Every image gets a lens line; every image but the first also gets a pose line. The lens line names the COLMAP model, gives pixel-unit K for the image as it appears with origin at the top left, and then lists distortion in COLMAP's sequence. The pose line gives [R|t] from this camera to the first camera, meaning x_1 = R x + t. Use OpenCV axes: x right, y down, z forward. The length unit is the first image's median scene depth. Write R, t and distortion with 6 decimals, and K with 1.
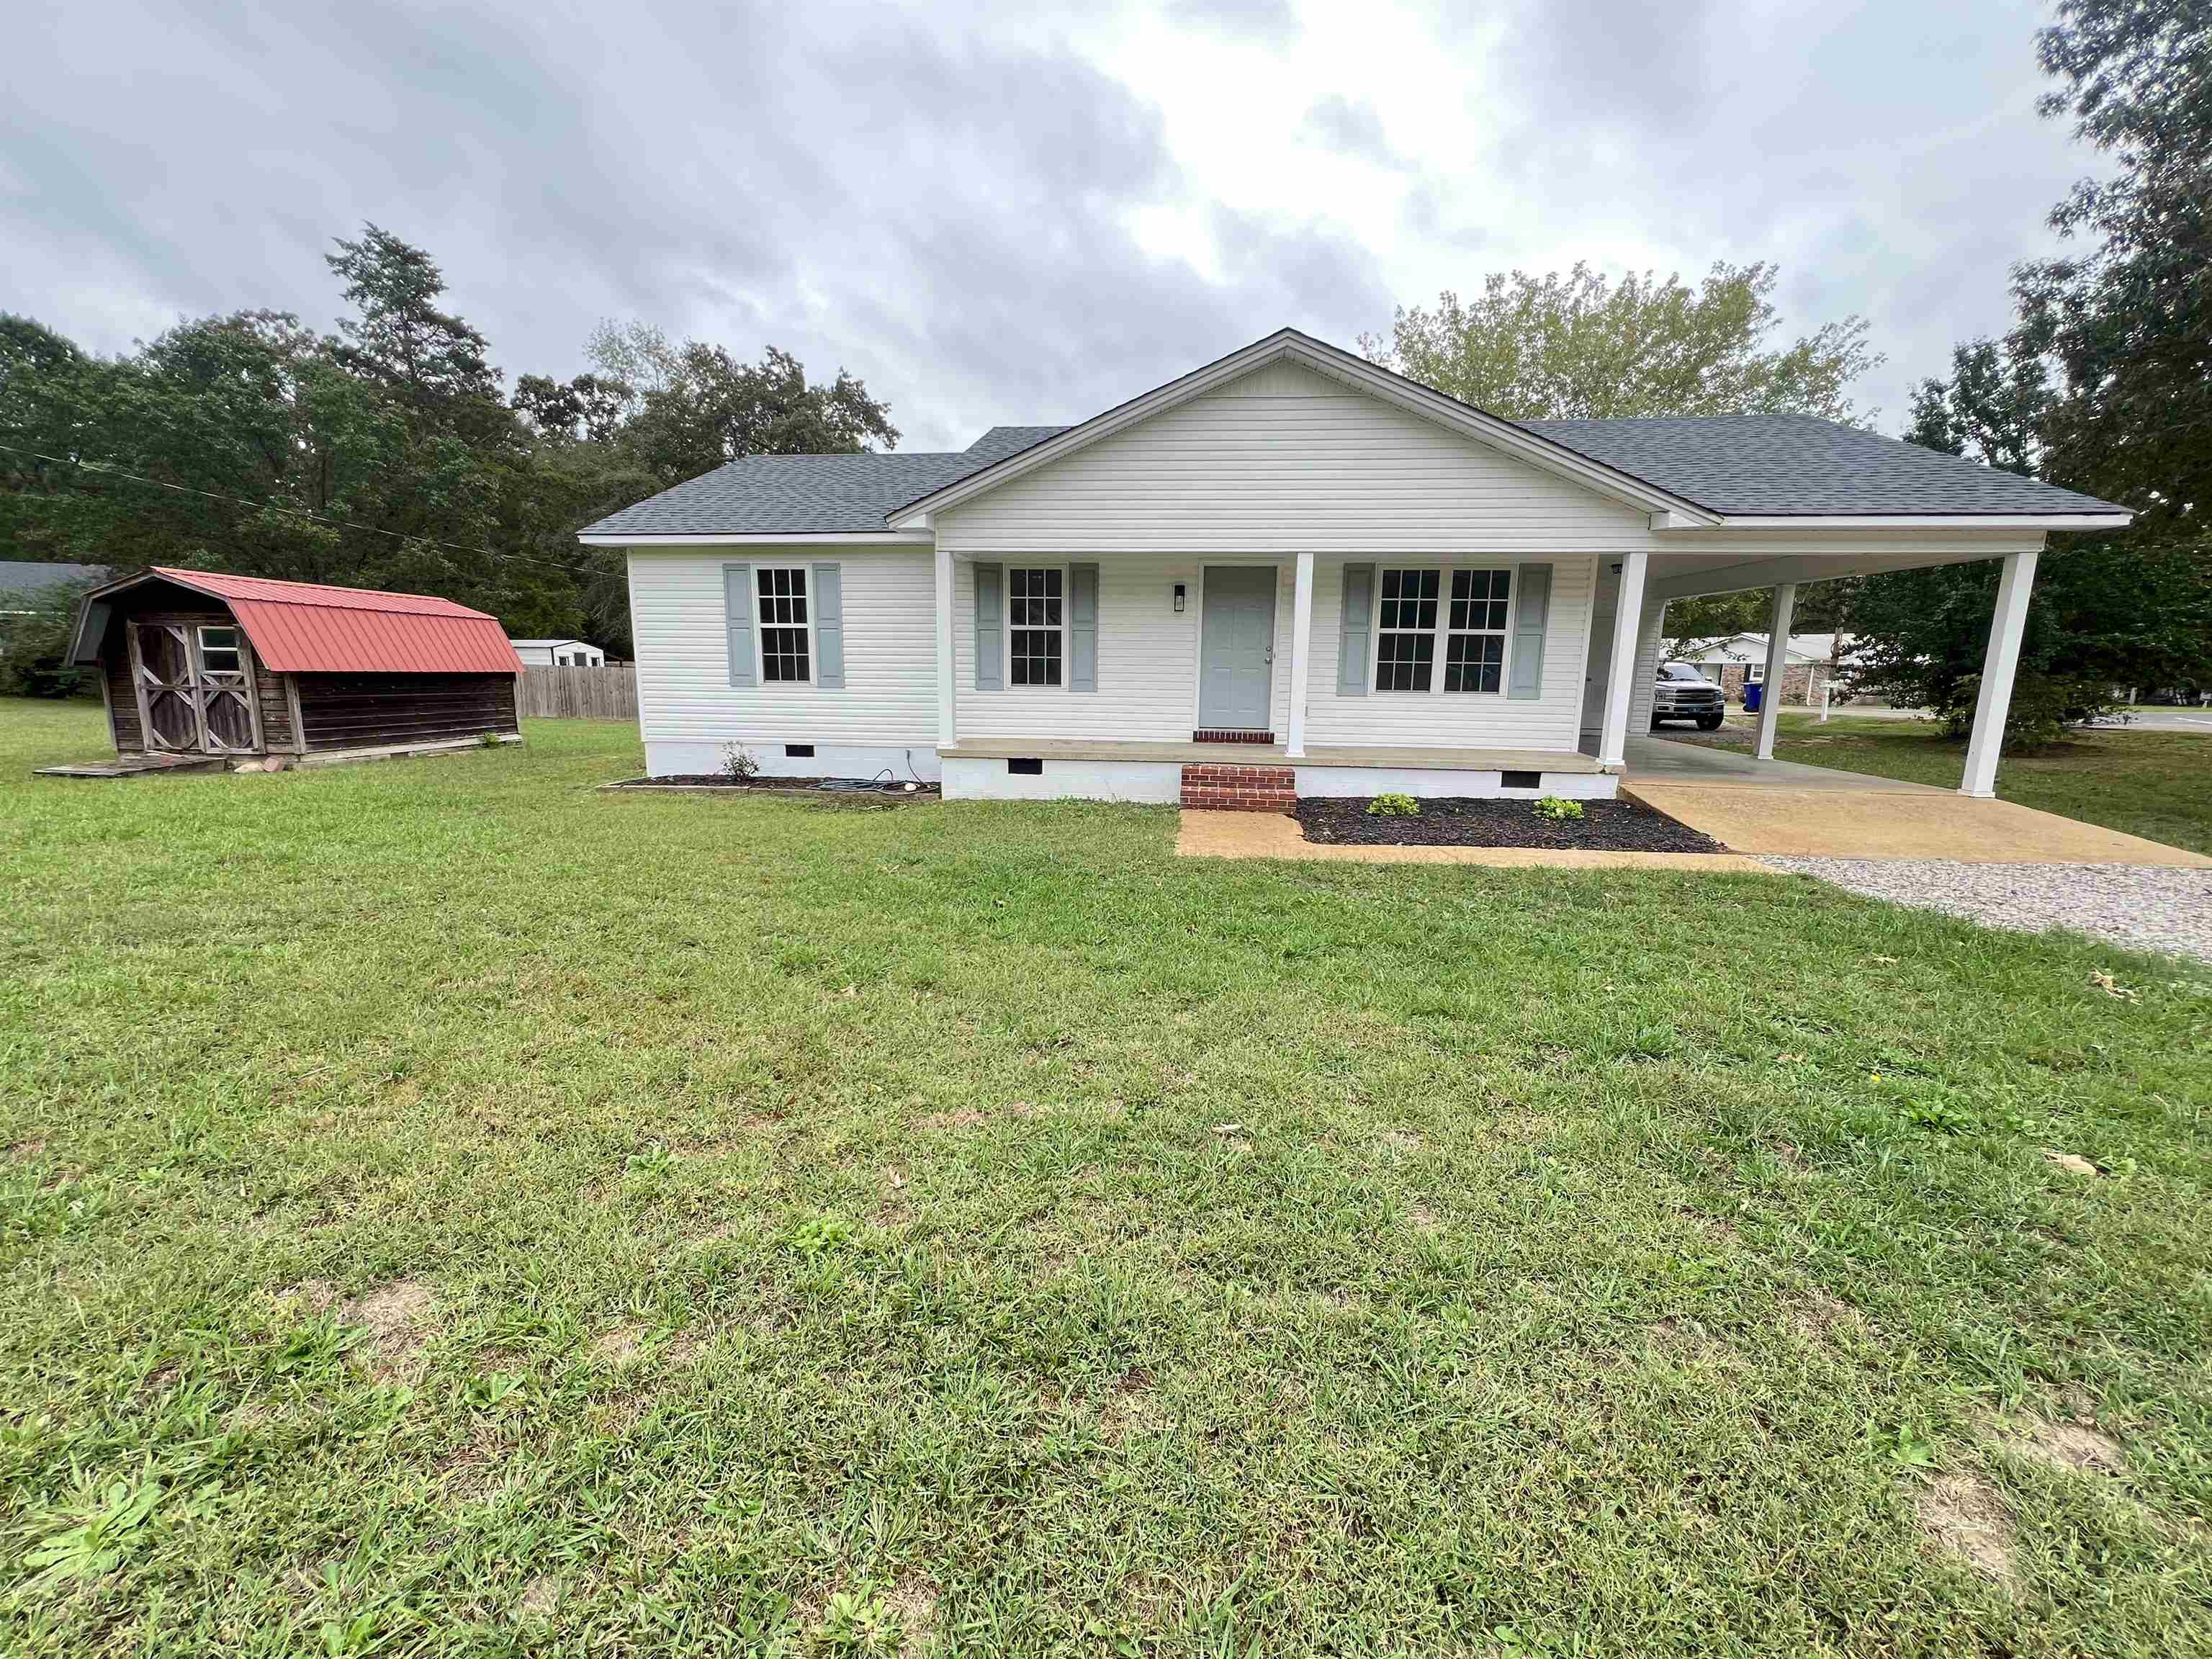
lens RADIAL K [[884.3, 0, 1115.0], [0, 884.3, 831.6], [0, 0, 1]] dist [-0.006376, 0.001886]
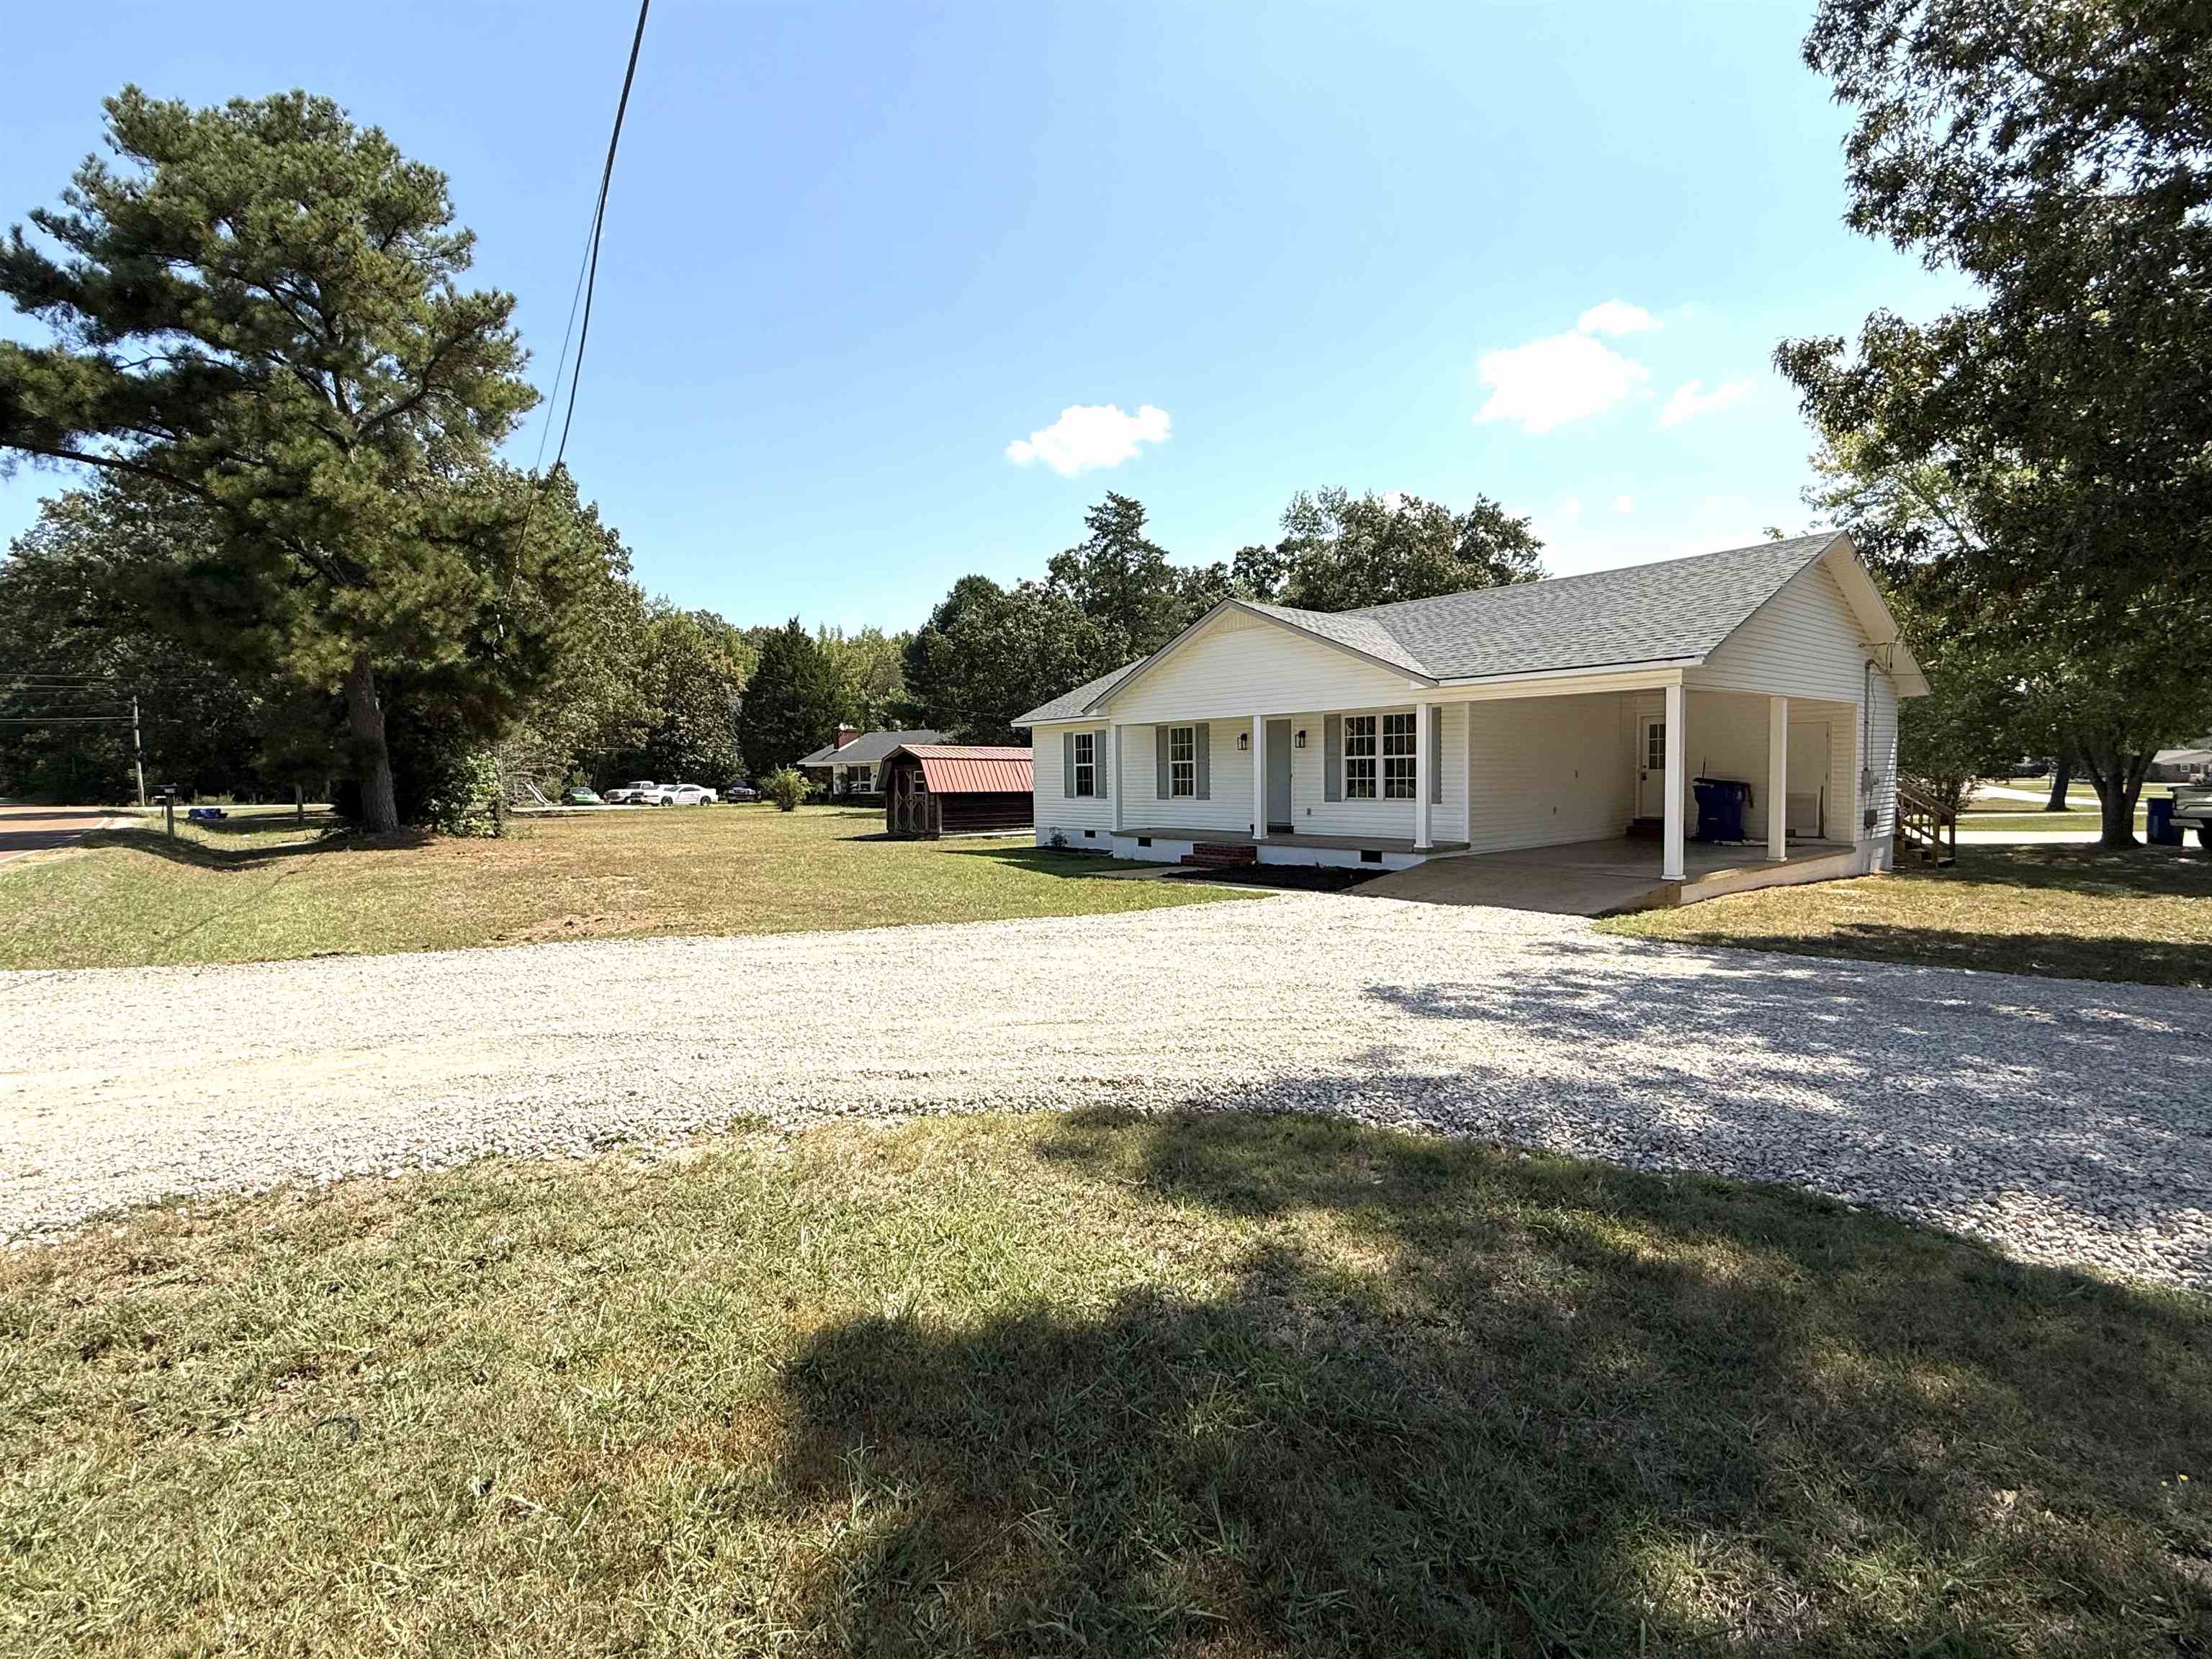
lens RADIAL K [[1036.1, 0, 1099.4], [0, 1036.1, 840.0], [0, 0, 1]] dist [-0.001919, -0.000443]
pose [[0.710070, 0.022447, -0.703773, 1.131580], [-0.114466, 0.989876, -0.083918, 0.092438], [0.694765, 0.140146, 0.705451, -0.447259]]
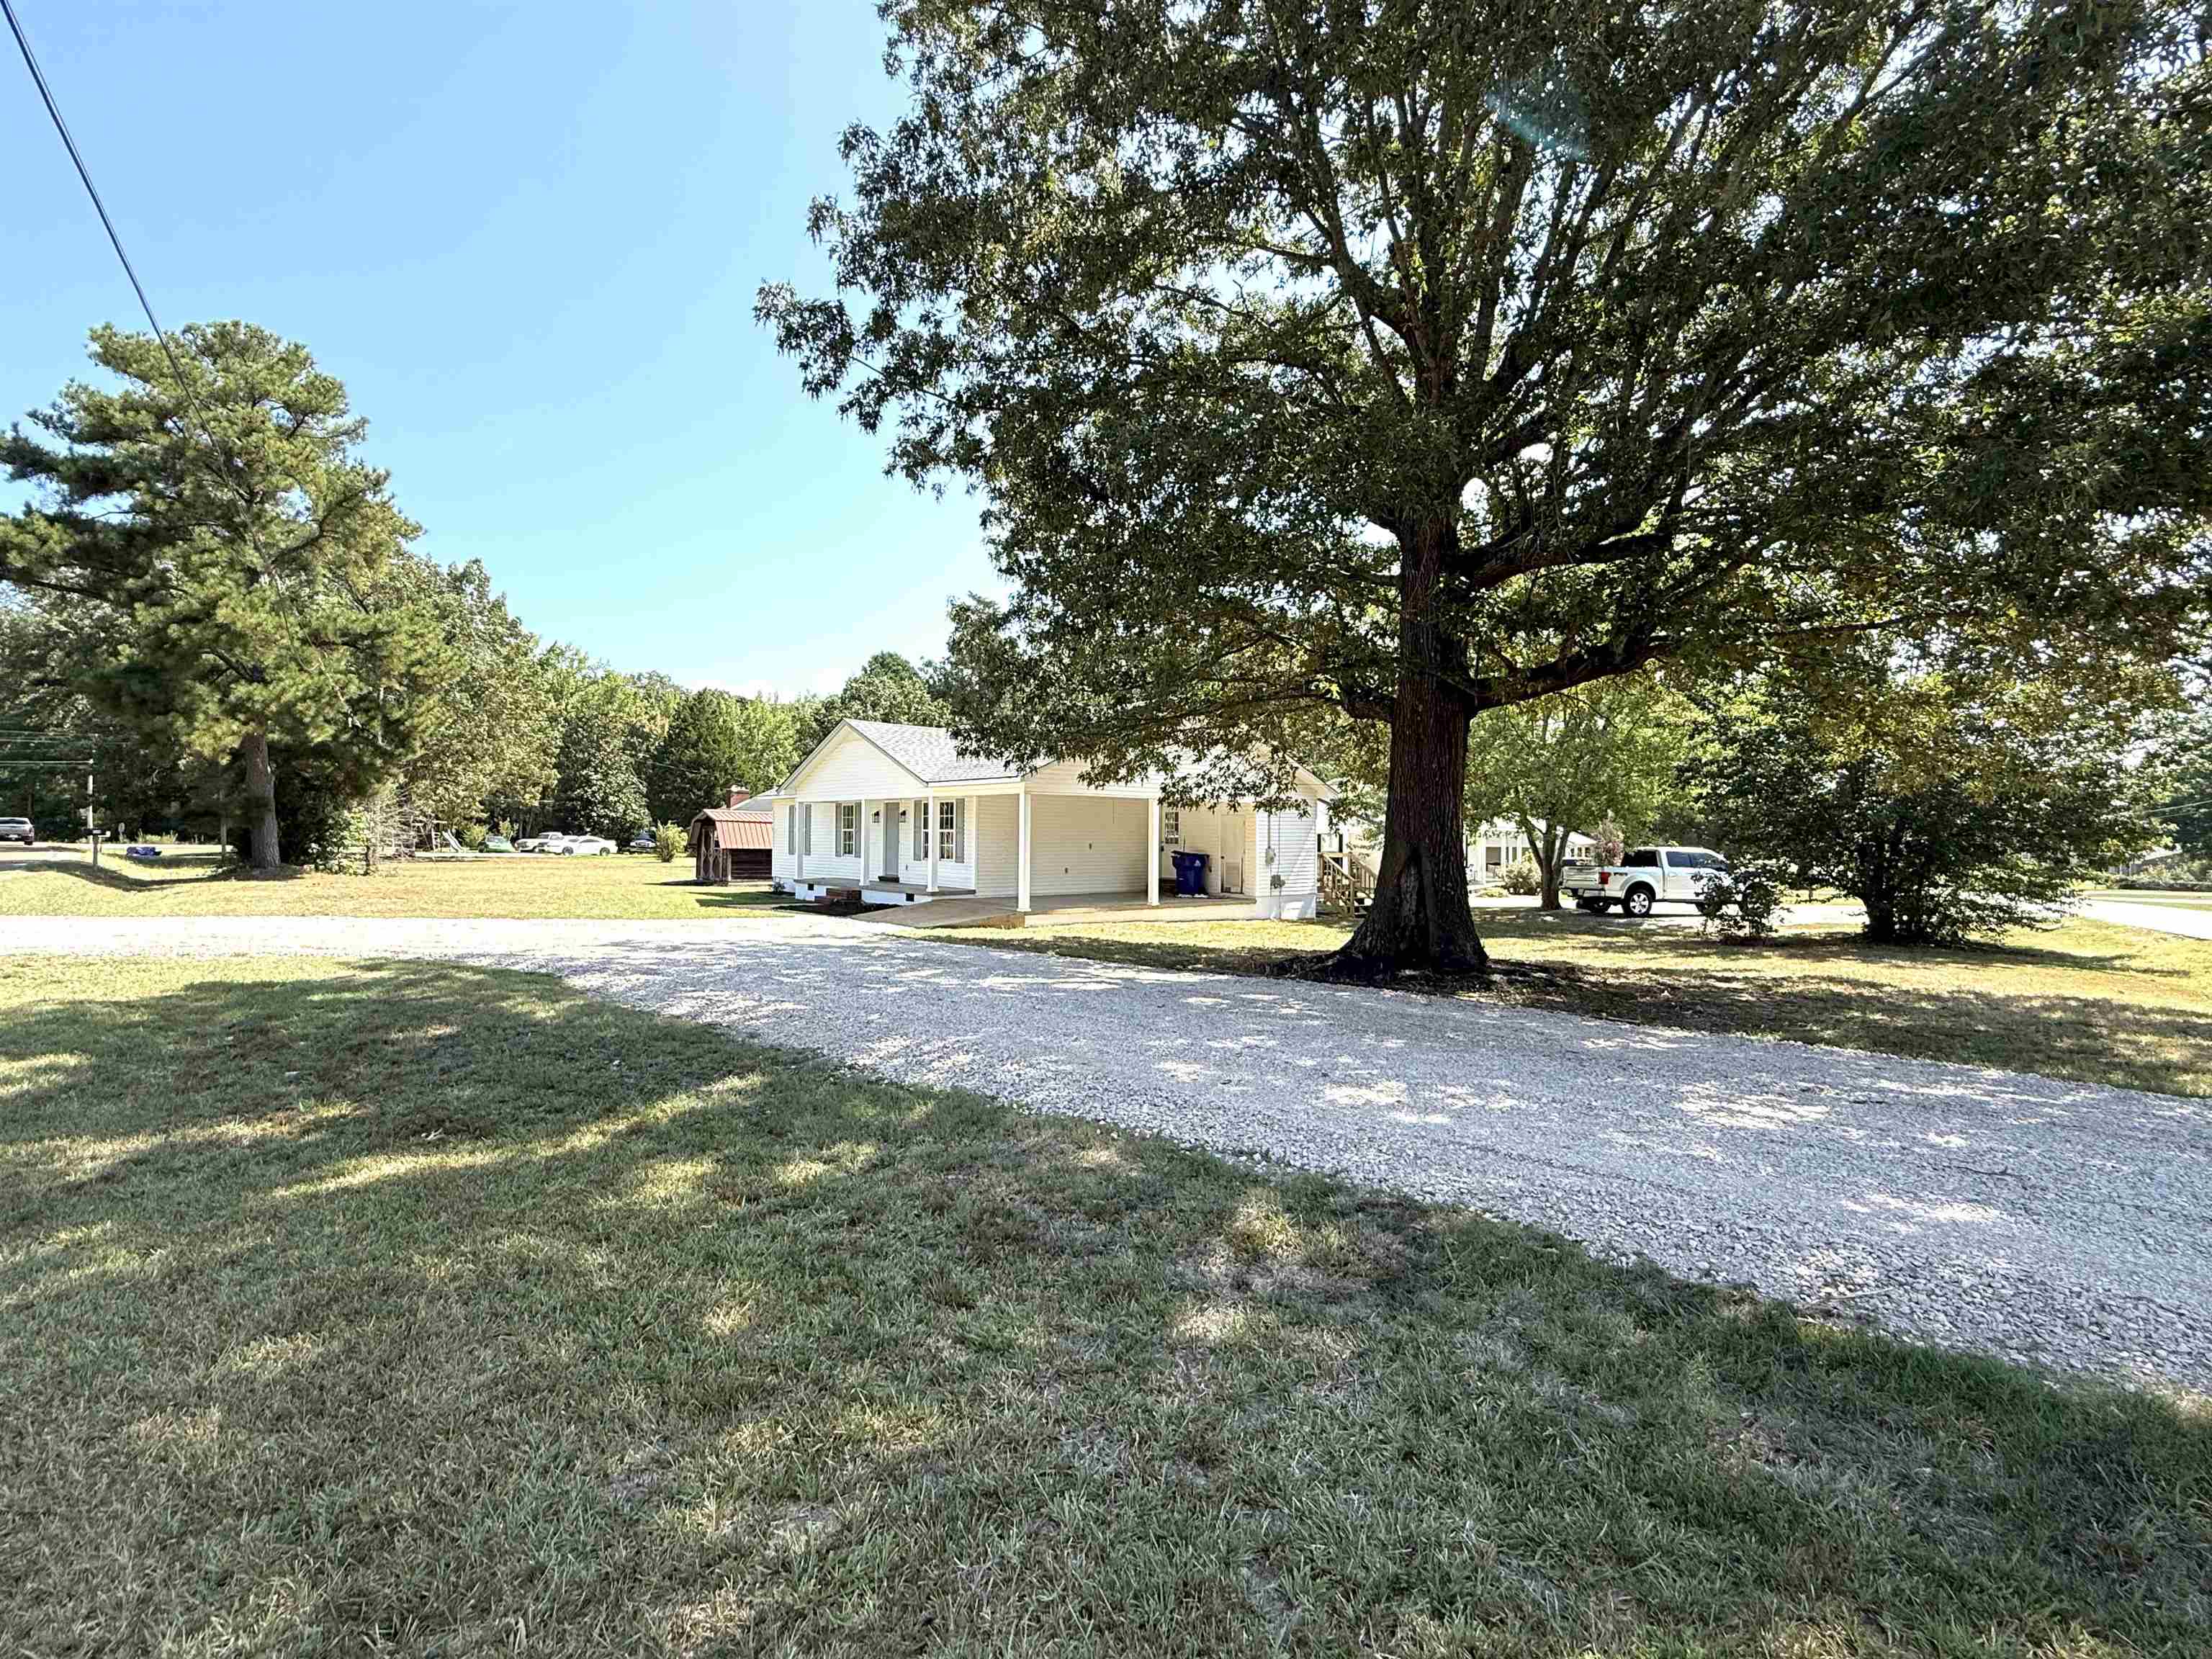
lens RADIAL K [[1036.1, 0, 1100.2], [0, 1036.1, 839.6], [0, 0, 1]] dist [-0.001919, -0.000443]
pose [[0.725169, -0.001753, -0.688569, 2.141175], [-0.136726, 0.979718, -0.146487, 0.093171], [0.674860, 0.200373, 0.710222, -0.440770]]
